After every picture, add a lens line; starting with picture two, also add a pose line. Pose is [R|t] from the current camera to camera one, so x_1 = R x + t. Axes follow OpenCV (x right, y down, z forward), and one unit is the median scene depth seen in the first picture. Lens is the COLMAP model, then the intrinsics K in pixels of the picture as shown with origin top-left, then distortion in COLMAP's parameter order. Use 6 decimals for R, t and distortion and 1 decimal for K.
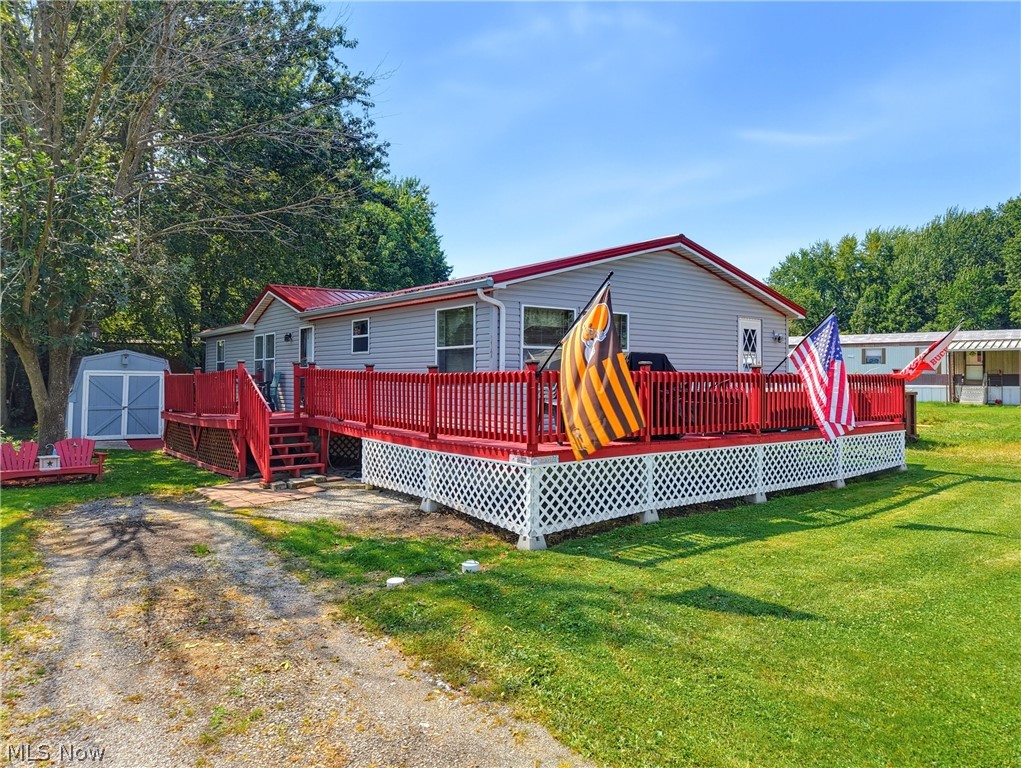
lens RADIAL K [[687.4, 0, 511.1], [0, 687.4, 367.2], [0, 0, 1]] dist [0.005790, 0.001467]
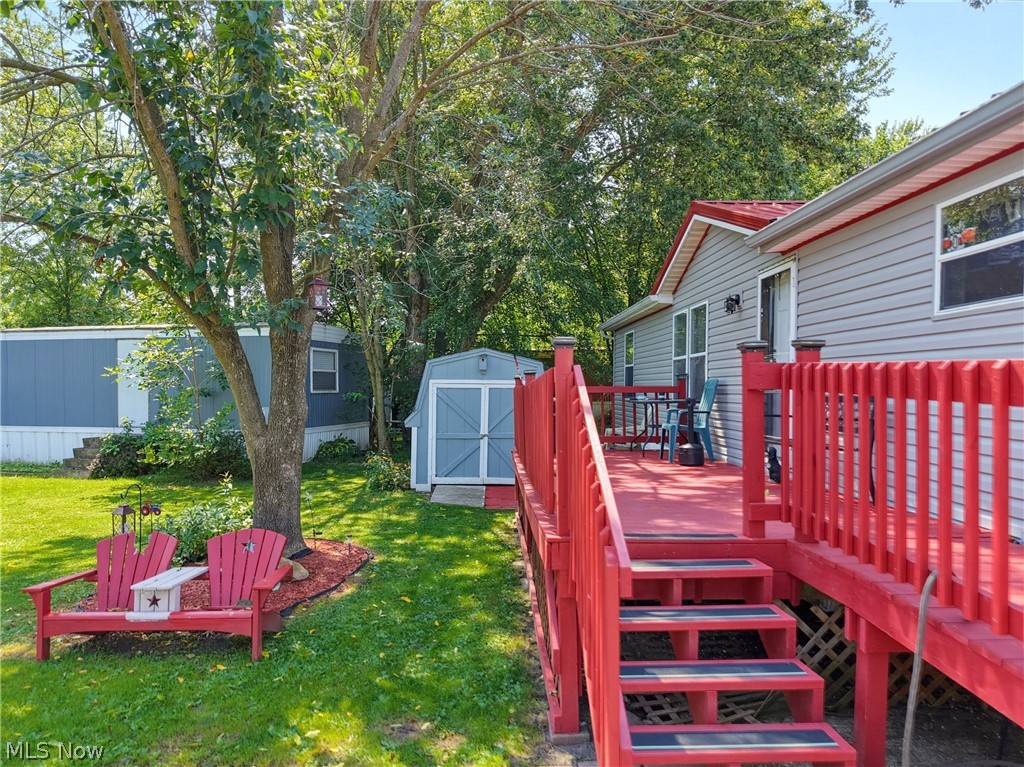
lens RADIAL K [[690.7, 0, 513.4], [0, 690.7, 417.9], [0, 0, 1]] dist [0.018992, -0.003125]
pose [[0.809103, 0.024216, -0.587168, -0.162122], [0.010079, 0.998432, 0.055066, 0.005638], [0.587580, -0.050472, 0.807590, 0.513690]]
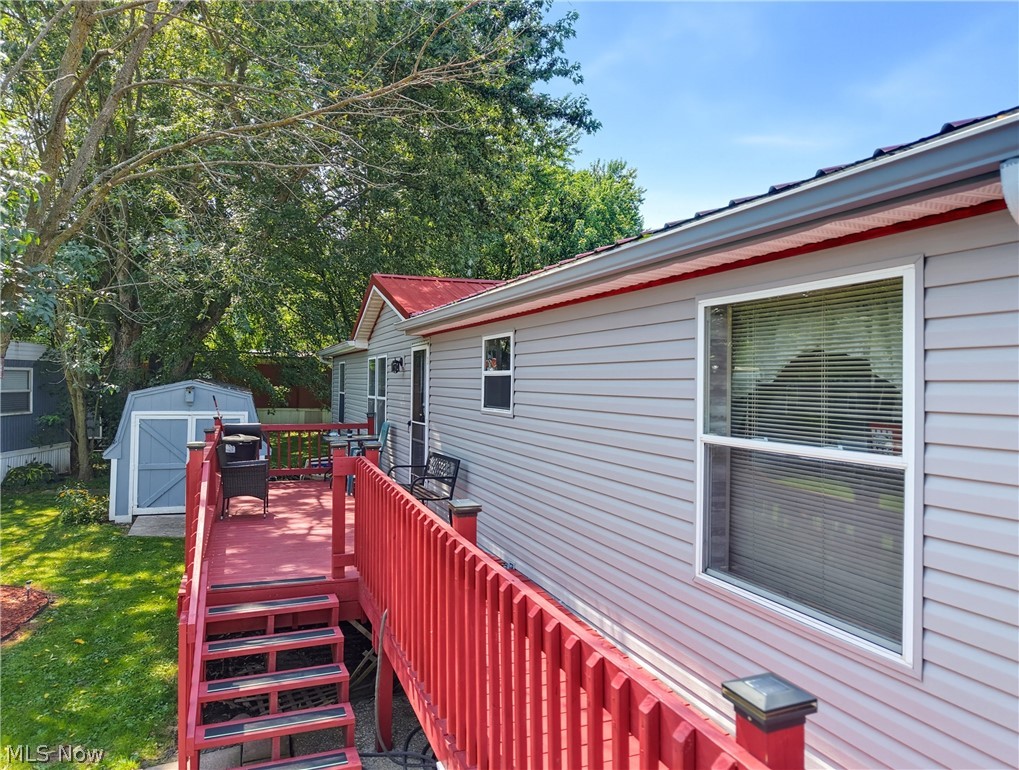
lens RADIAL K [[703.1, 0, 509.5], [0, 703.1, 385.0], [0, 0, 1]] dist [-0.005306, -0.001257]
pose [[0.957613, 0.008275, -0.287940, -0.066146], [-0.003268, 0.999835, 0.017865, -0.035835], [0.288040, -0.016167, 0.957482, 0.454067]]
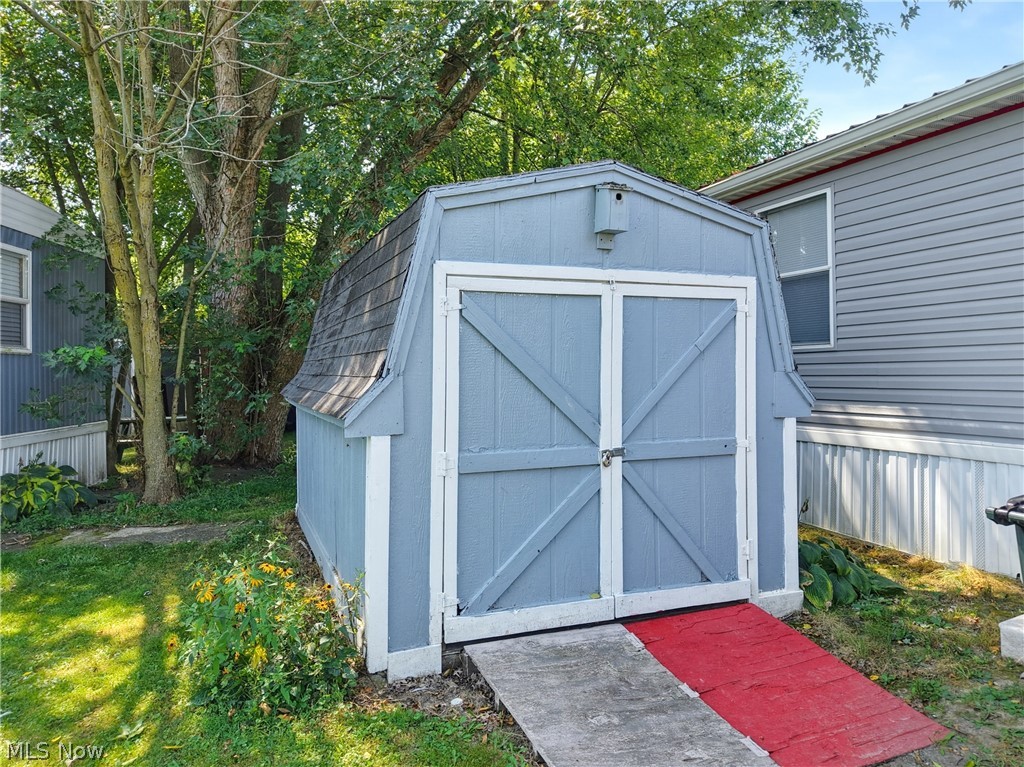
lens RADIAL K [[721.5, 0, 511.2], [0, 721.5, 355.9], [0, 0, 1]] dist [0.000362, -0.001883]
pose [[0.961424, -0.023109, -0.274098, -0.558746], [0.021101, 0.999725, -0.010274, 0.033393], [0.274260, 0.004094, 0.961647, 0.836264]]
